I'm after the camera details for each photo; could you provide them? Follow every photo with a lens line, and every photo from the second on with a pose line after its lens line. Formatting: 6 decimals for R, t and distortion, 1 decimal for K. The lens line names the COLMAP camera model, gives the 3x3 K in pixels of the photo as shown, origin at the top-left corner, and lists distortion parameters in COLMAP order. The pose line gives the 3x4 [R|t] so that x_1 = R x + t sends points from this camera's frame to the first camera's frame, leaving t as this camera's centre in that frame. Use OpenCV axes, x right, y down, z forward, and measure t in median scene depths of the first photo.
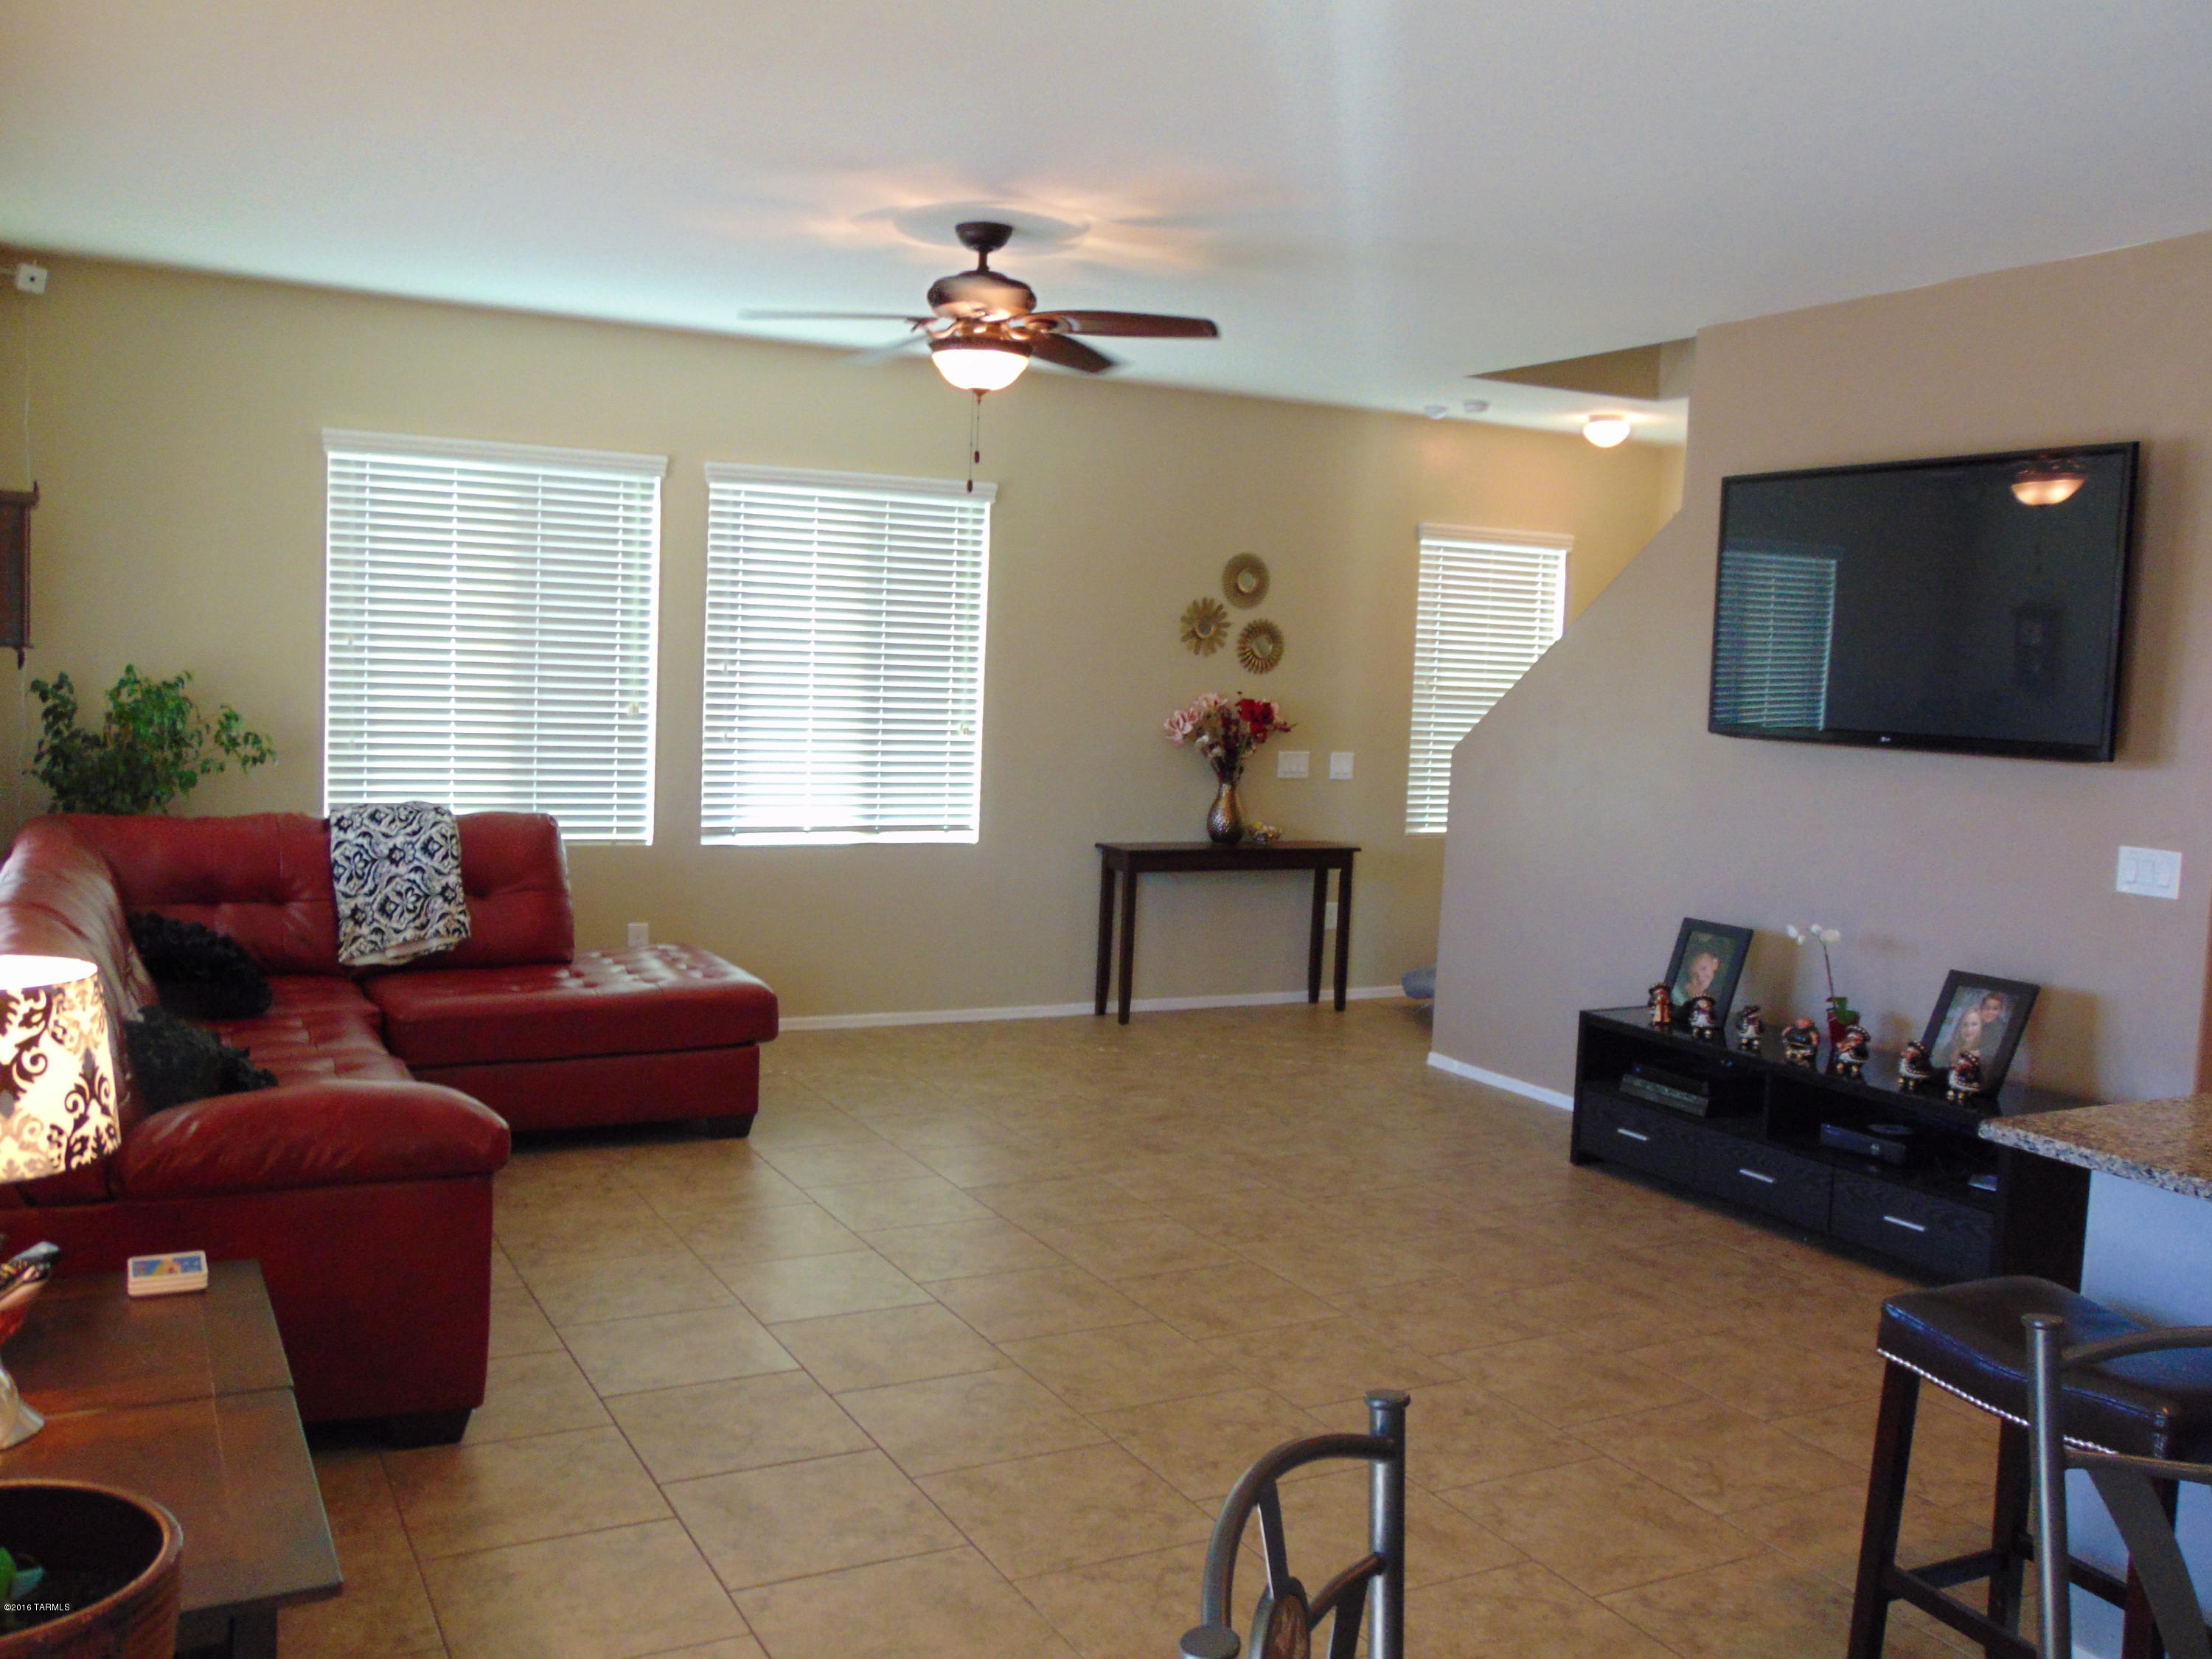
lens RADIAL K [[1903.7, 0, 1101.8], [0, 1903.7, 831.1], [0, 0, 1]] dist [-0.049495, 0.067279]
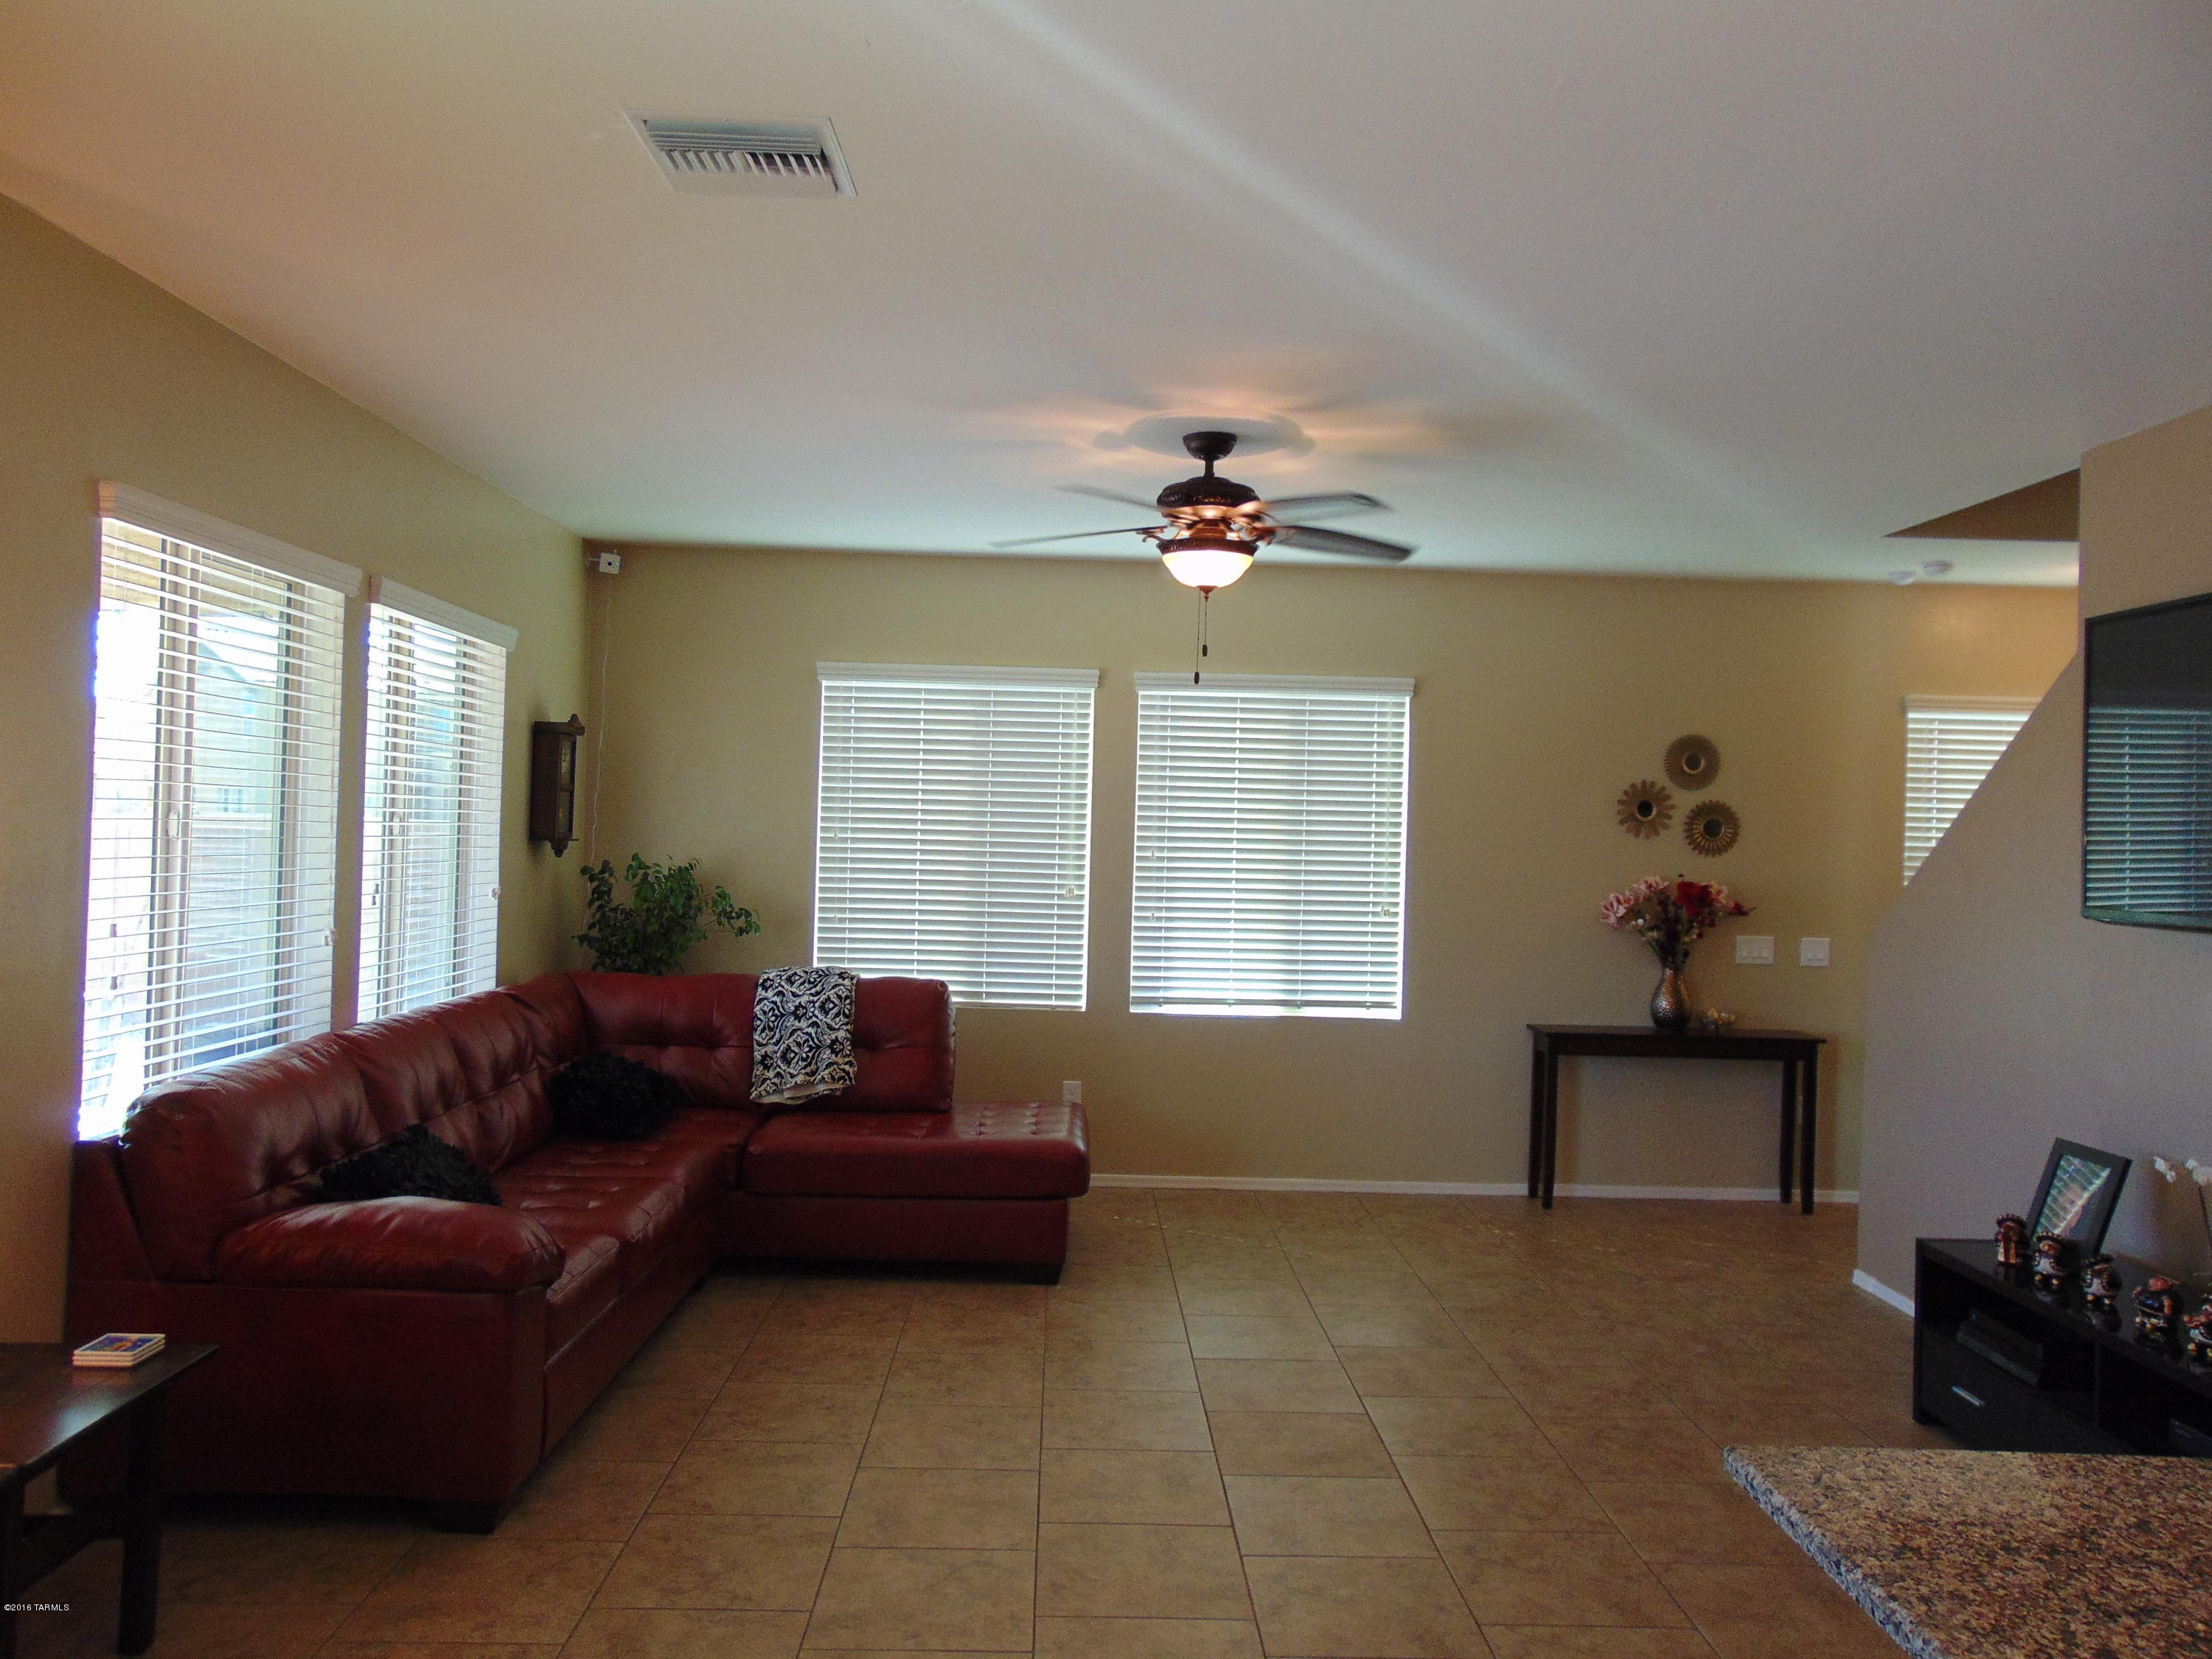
lens RADIAL K [[1657.1, 0, 1101.4], [0, 1657.1, 825.4], [0, 0, 1]] dist [-0.024618, 0.063317]
pose [[0.894079, -0.017031, -0.447585, 0.234332], [-0.031029, 0.994521, -0.099824, -0.005023], [0.446833, 0.103139, 0.888652, 0.132144]]
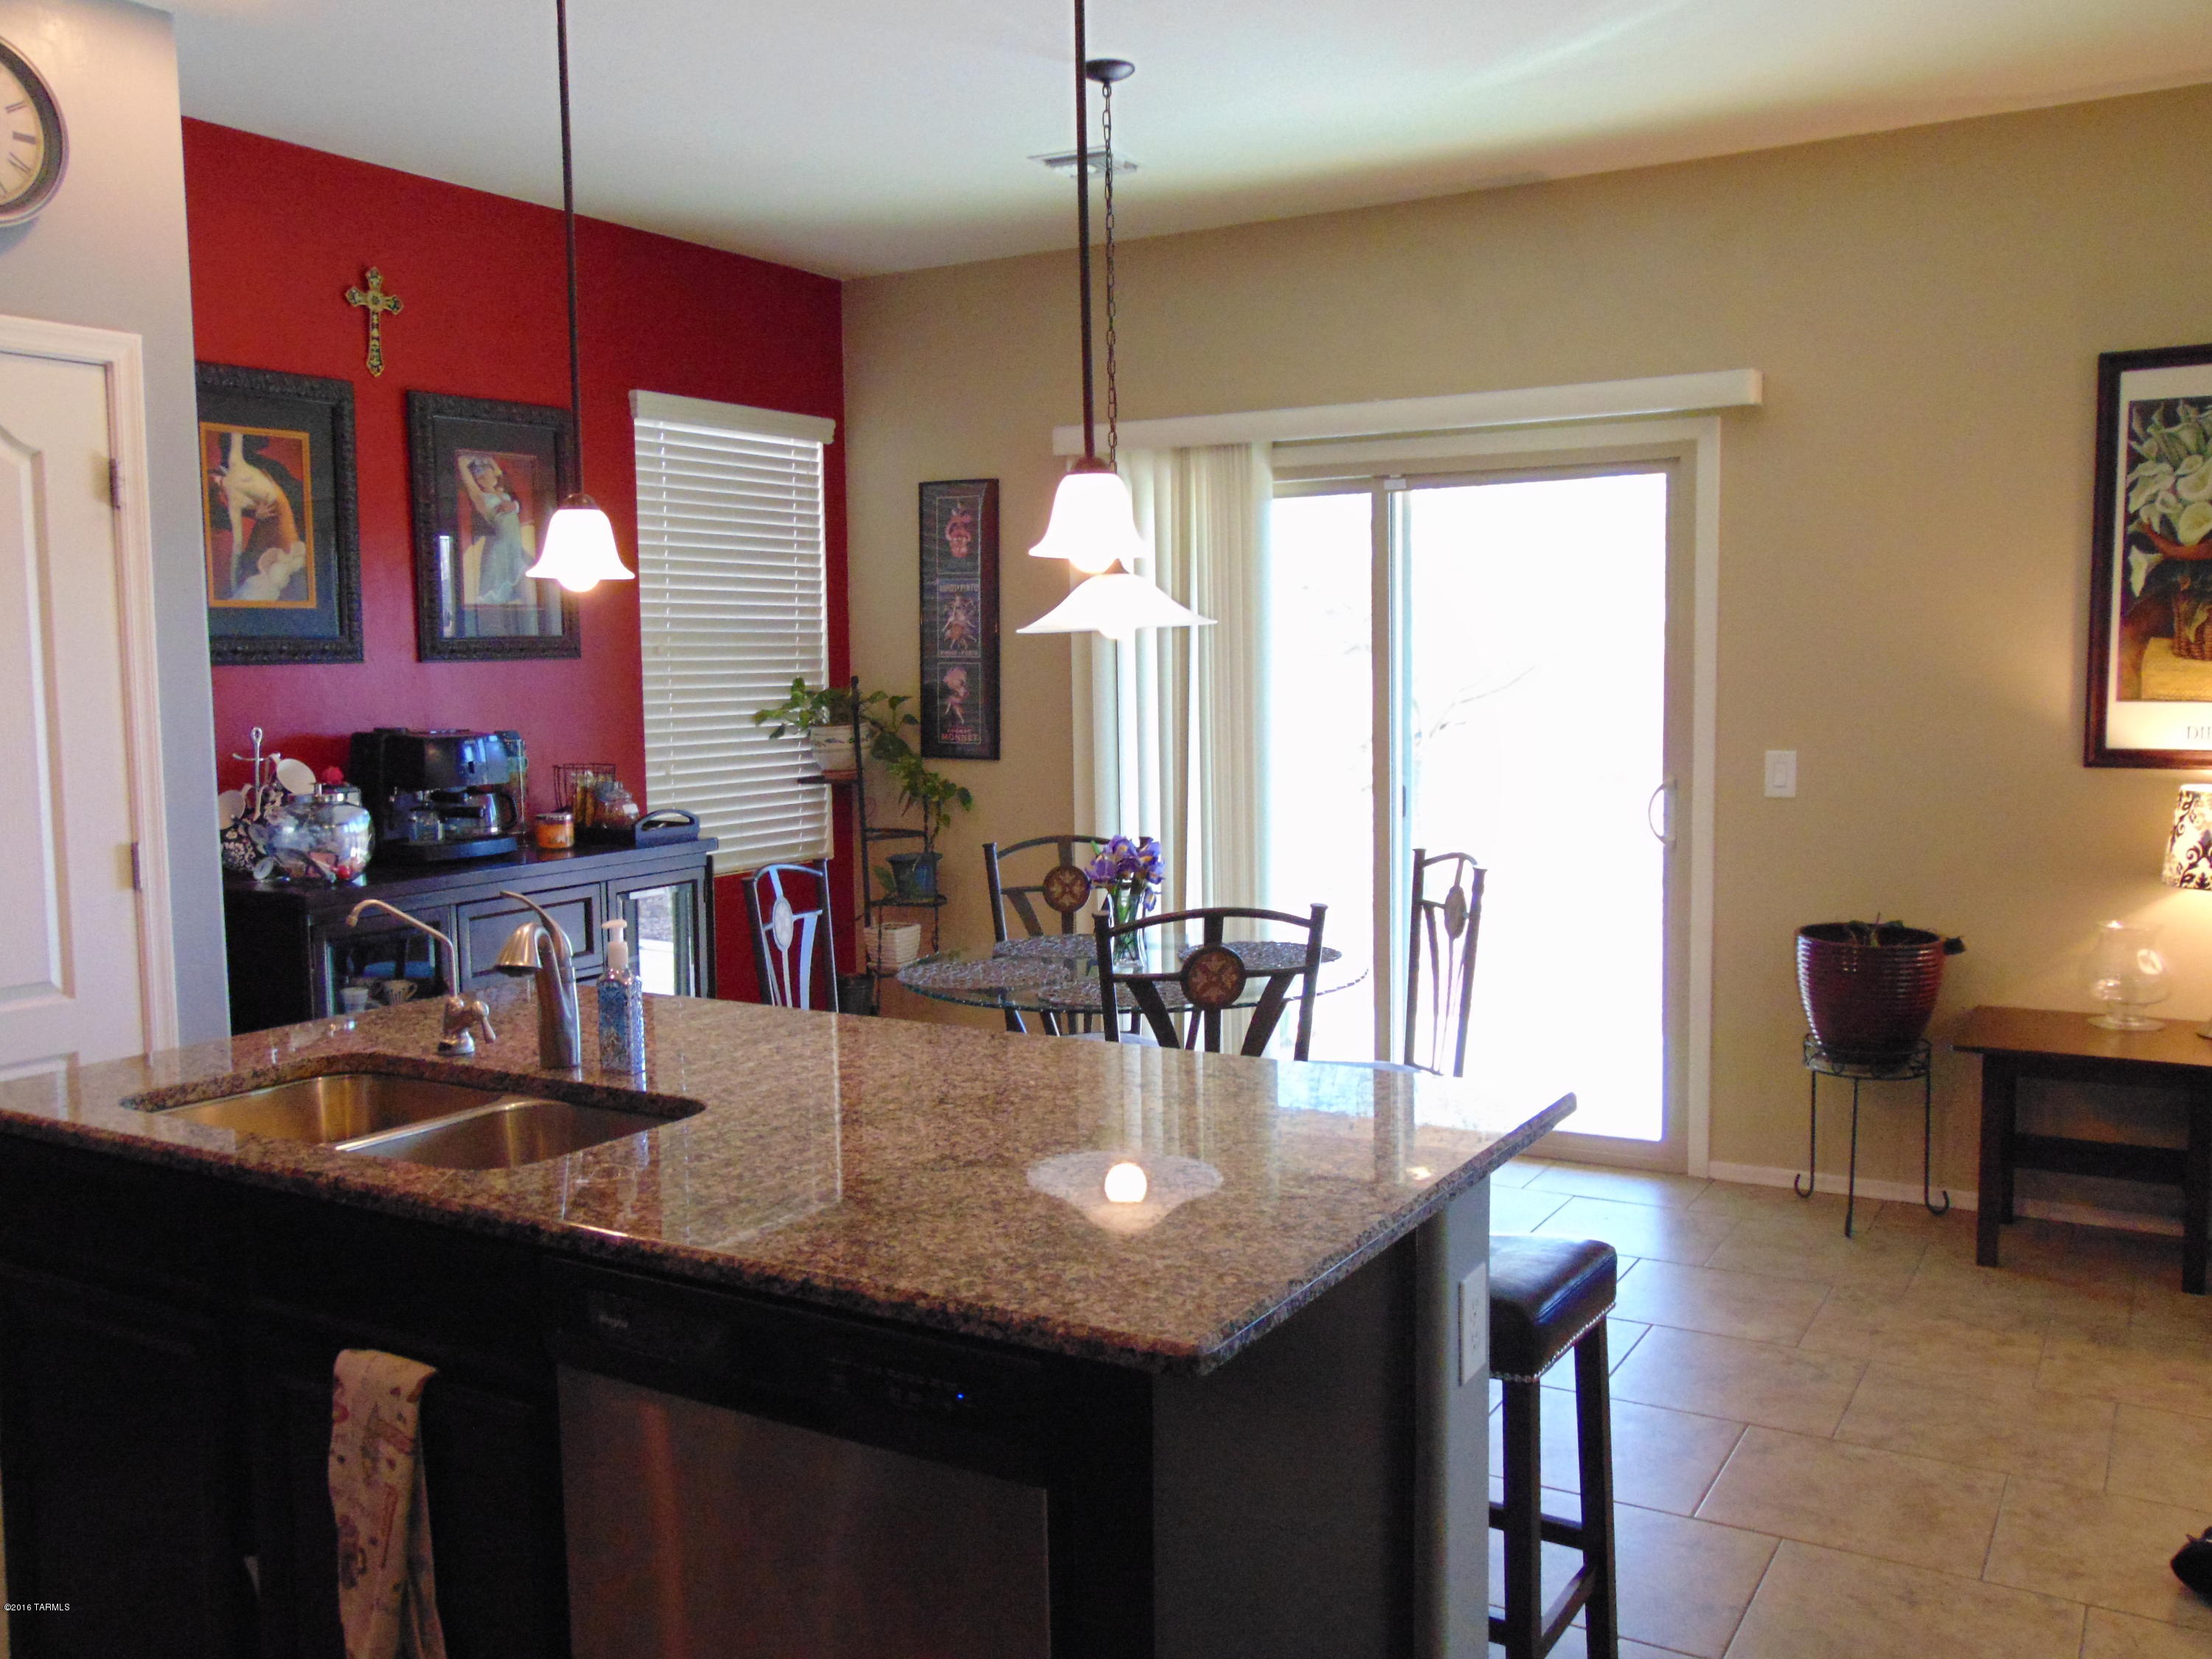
lens RADIAL K [[1903.7, 0, 1092.7], [0, 1903.7, 822.6], [0, 0, 1]] dist [-0.049495, 0.067279]
pose [[-0.852555, 0.015486, -0.522408, 0.465815], [-0.067962, 0.987789, 0.140193, -0.026384], [0.518200, 0.155026, -0.841092, 0.680839]]
